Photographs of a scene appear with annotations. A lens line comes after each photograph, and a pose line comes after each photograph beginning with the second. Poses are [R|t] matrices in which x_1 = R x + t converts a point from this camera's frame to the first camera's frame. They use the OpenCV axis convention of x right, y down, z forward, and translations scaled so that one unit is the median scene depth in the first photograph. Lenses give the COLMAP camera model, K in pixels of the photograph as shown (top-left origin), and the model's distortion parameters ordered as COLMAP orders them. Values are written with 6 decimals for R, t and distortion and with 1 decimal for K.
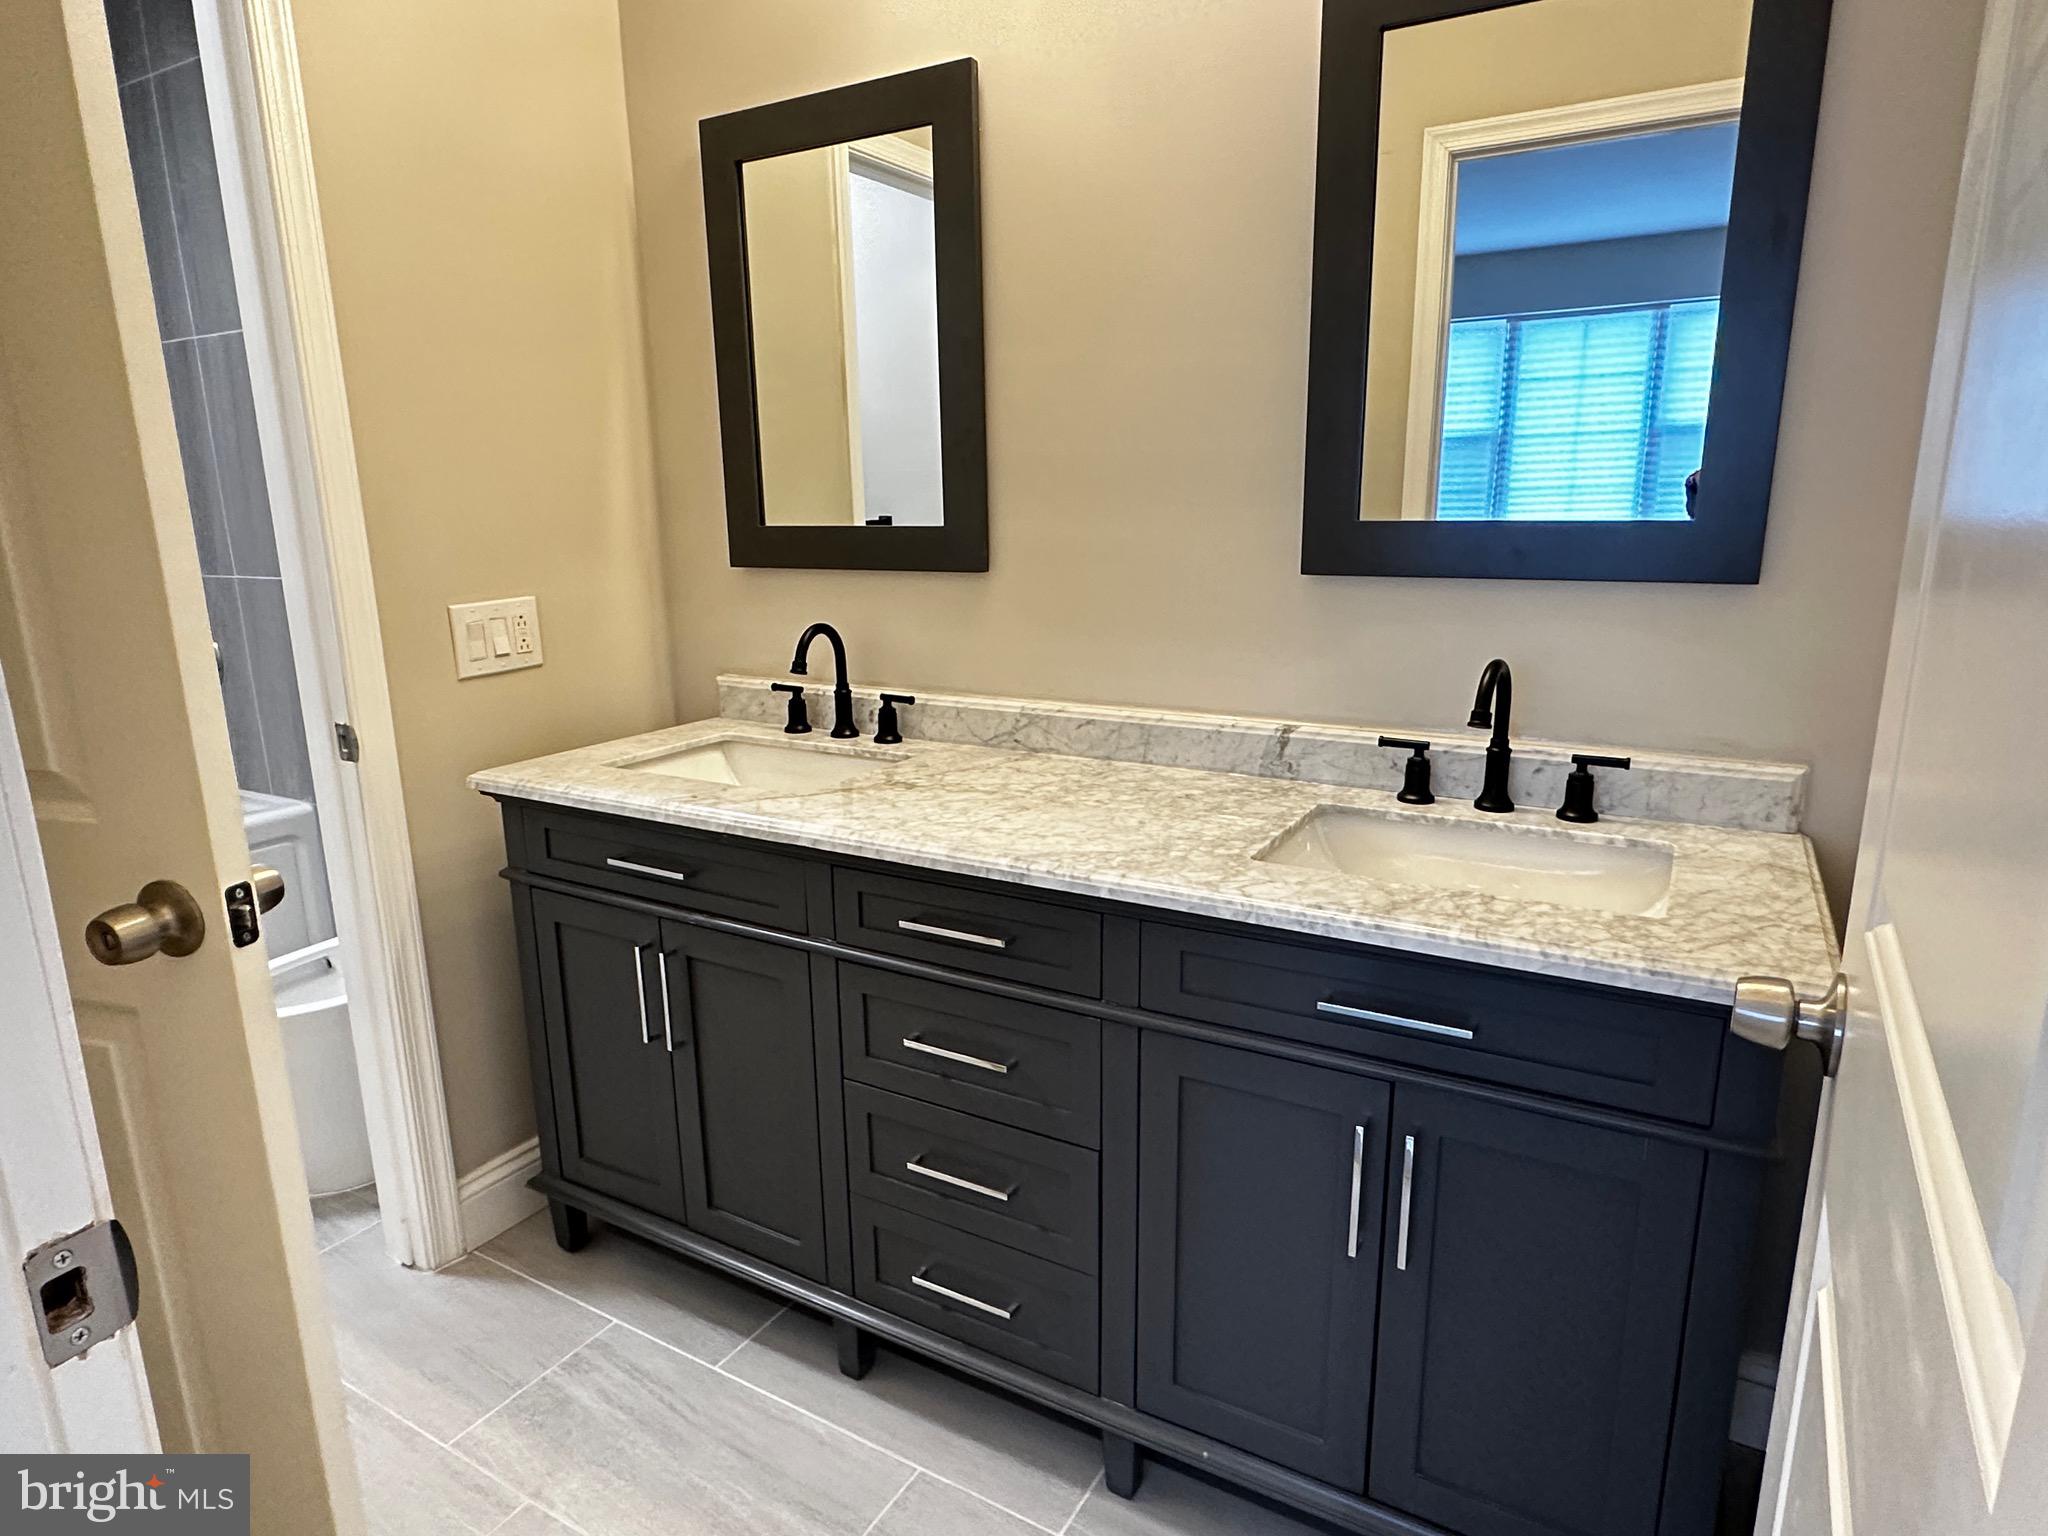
lens RADIAL K [[1187.9, 0, 1024.0], [0, 1187.9, 768.0], [0, 0, 1]] dist [0.000970, 0.000452]
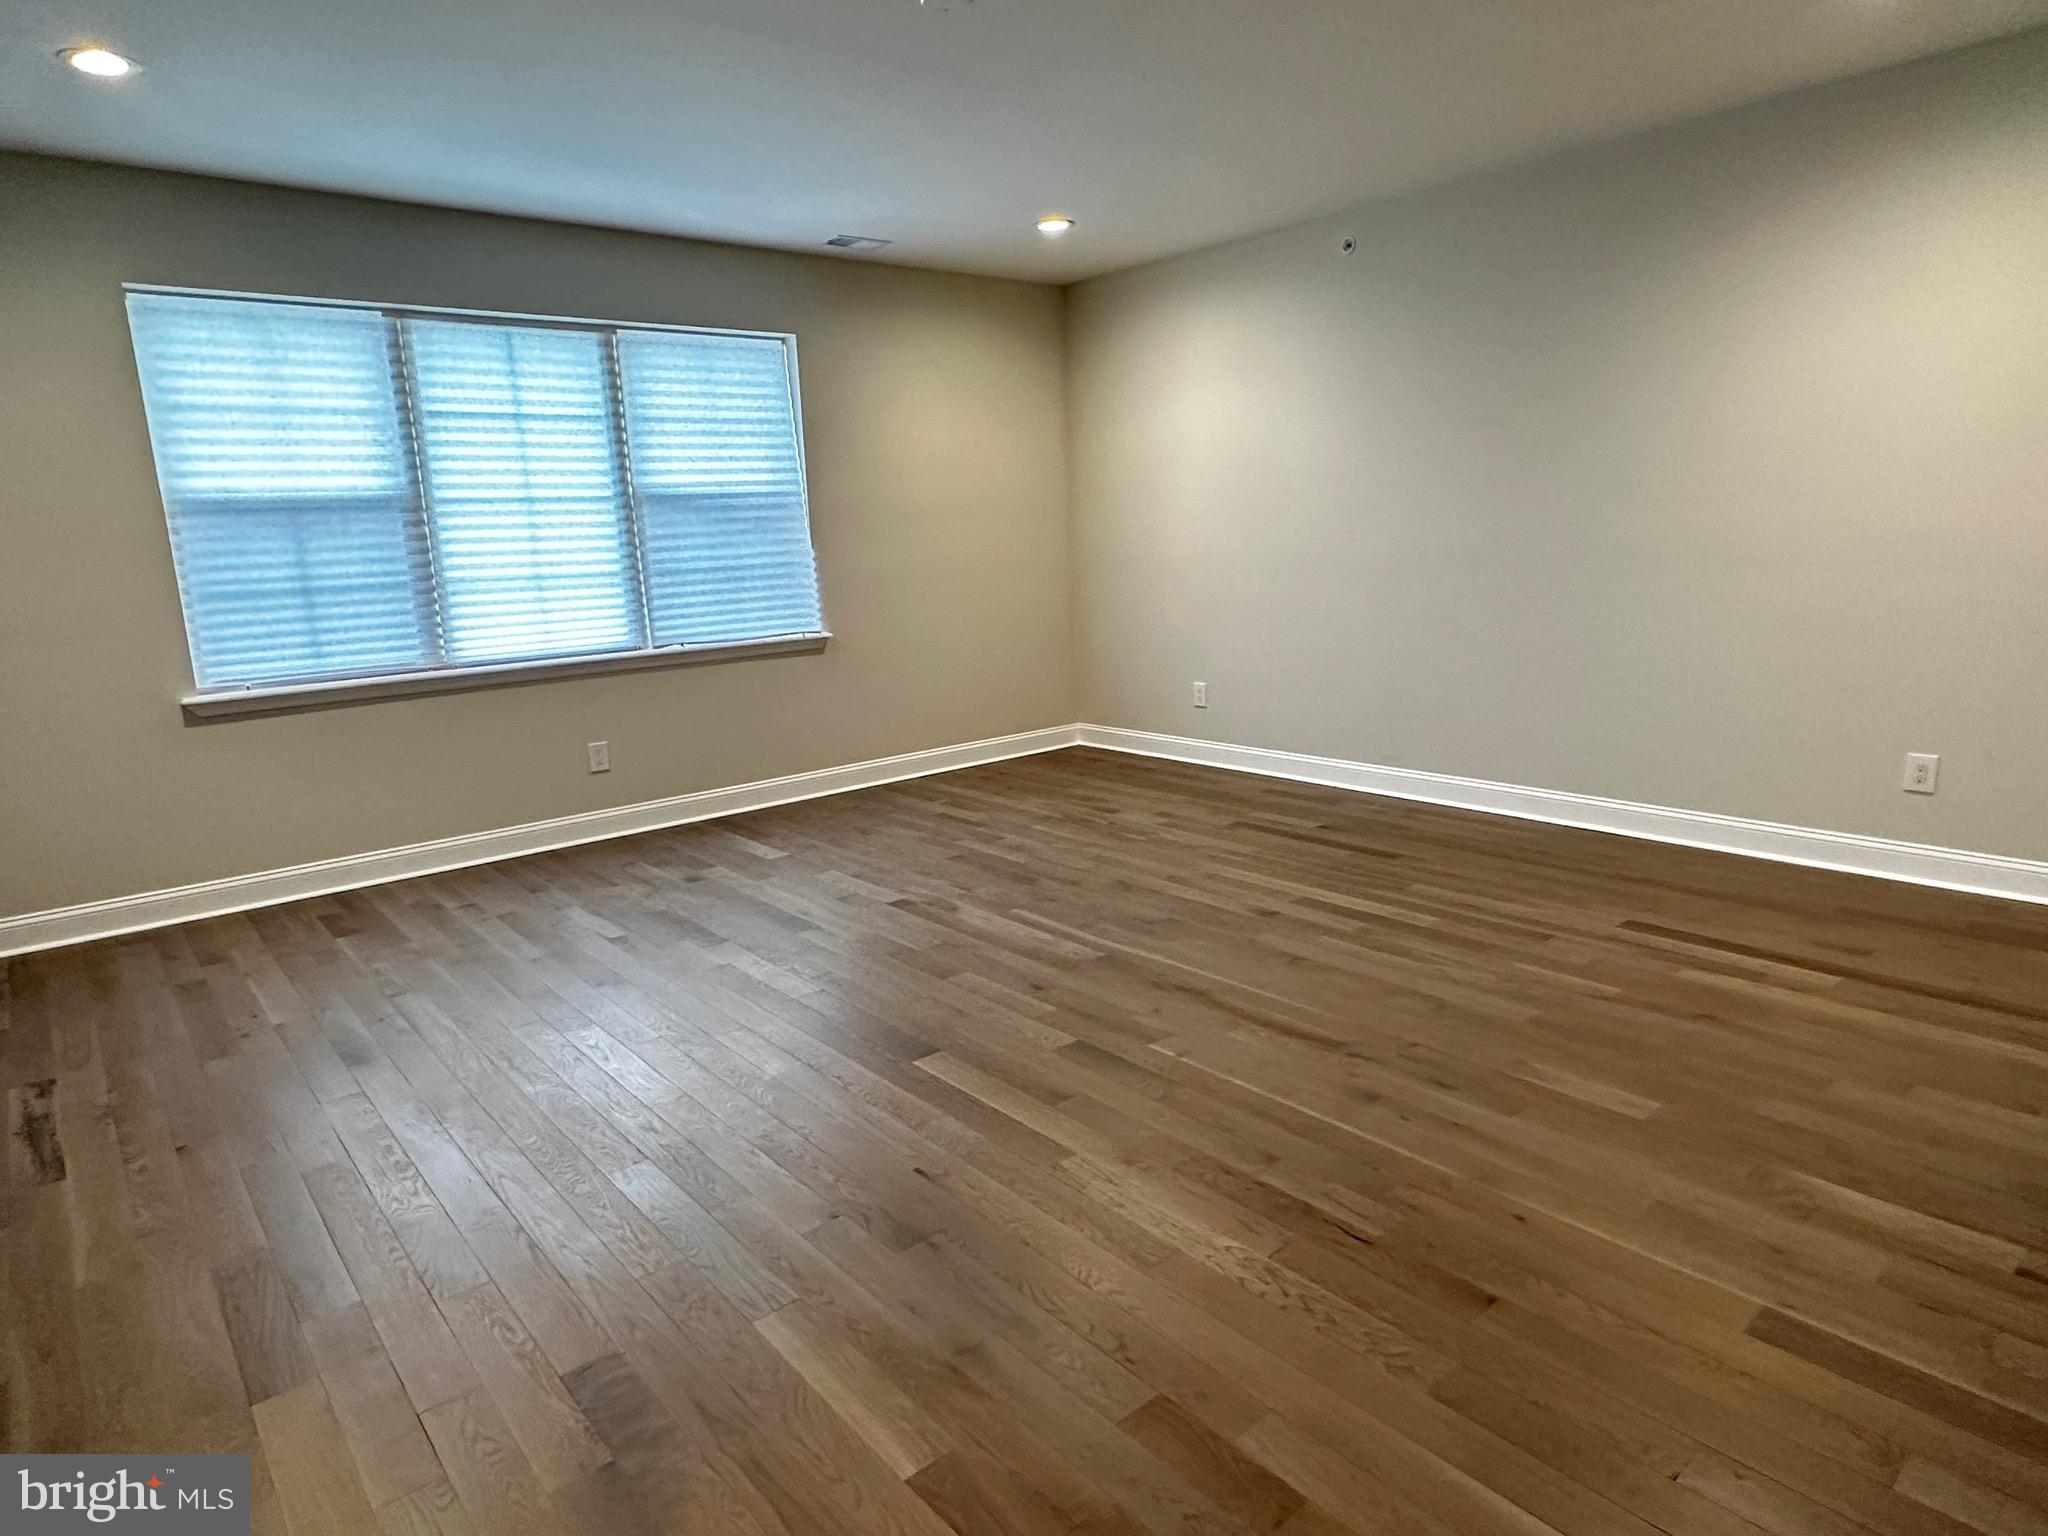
lens RADIAL K [[1187.9, 0, 1024.0], [0, 1187.9, 768.0], [0, 0, 1]] dist [0.000970, 0.000452]
pose [[0.316328, -0.178573, 0.931691, -0.103189], [0.241635, 0.964896, 0.102897, -0.136962], [-0.917360, 0.192580, 0.348373, 0.540555]]
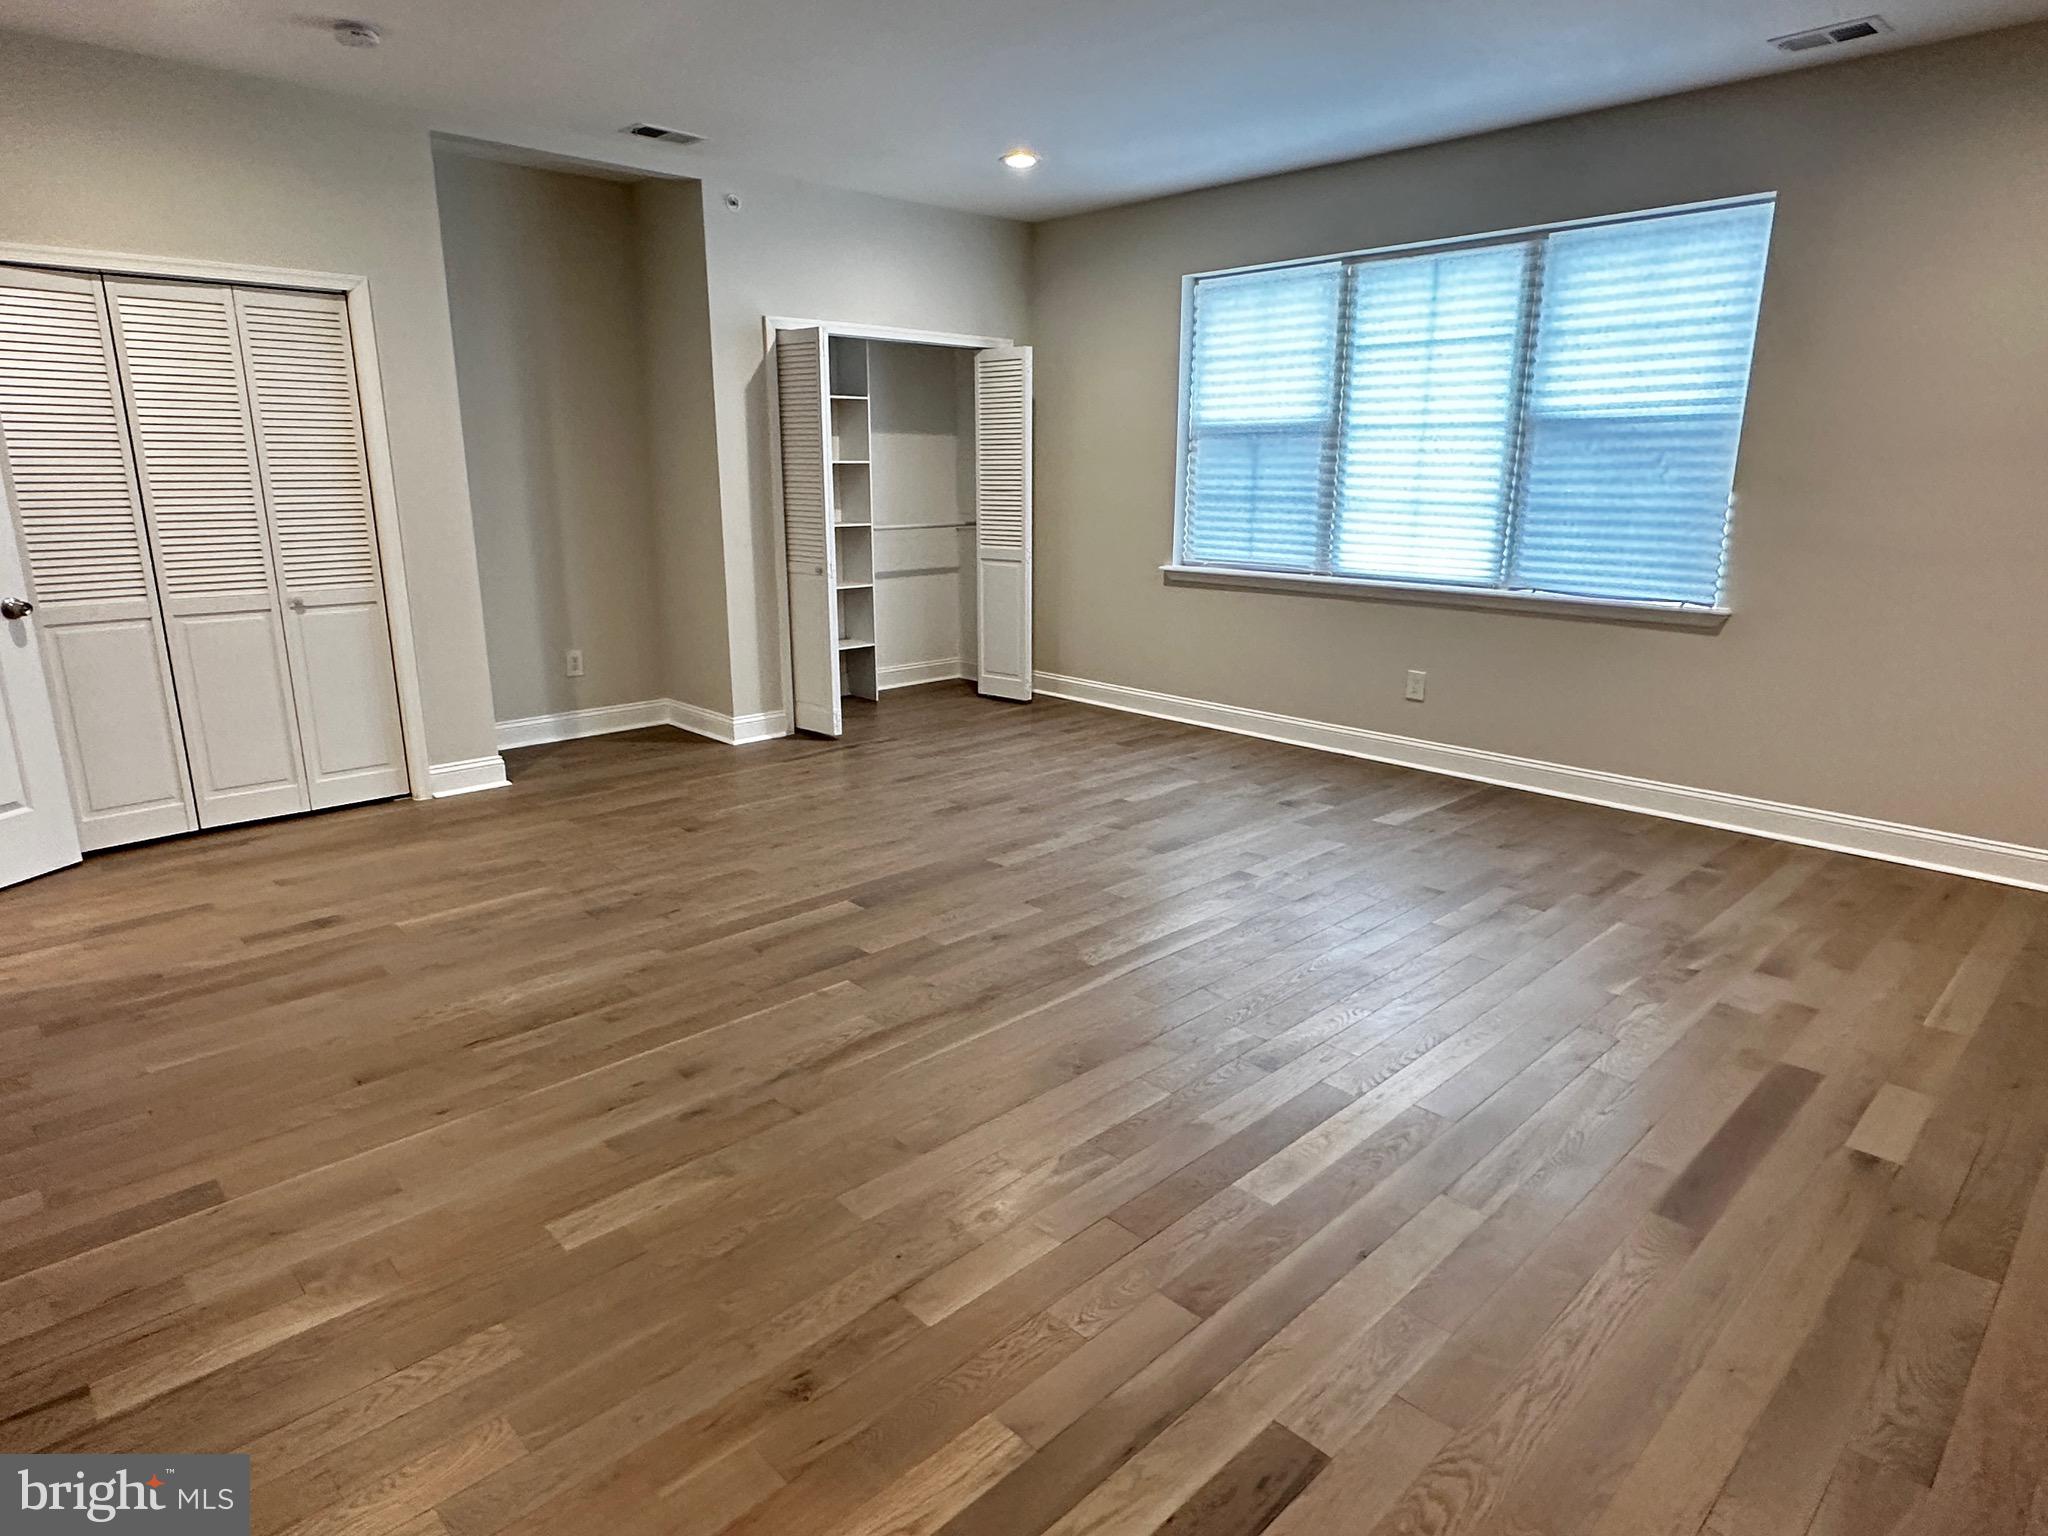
lens RADIAL K [[1196.2, 0, 1024.0], [0, 1196.2, 768.0], [0, 0, 1]] dist [-0.007464, -0.001571]
pose [[0.964712, 0.090010, -0.247447, 0.436427], [-0.083789, 0.995848, 0.035580, -0.088089], [0.249622, -0.013591, 0.968248, 0.265077]]
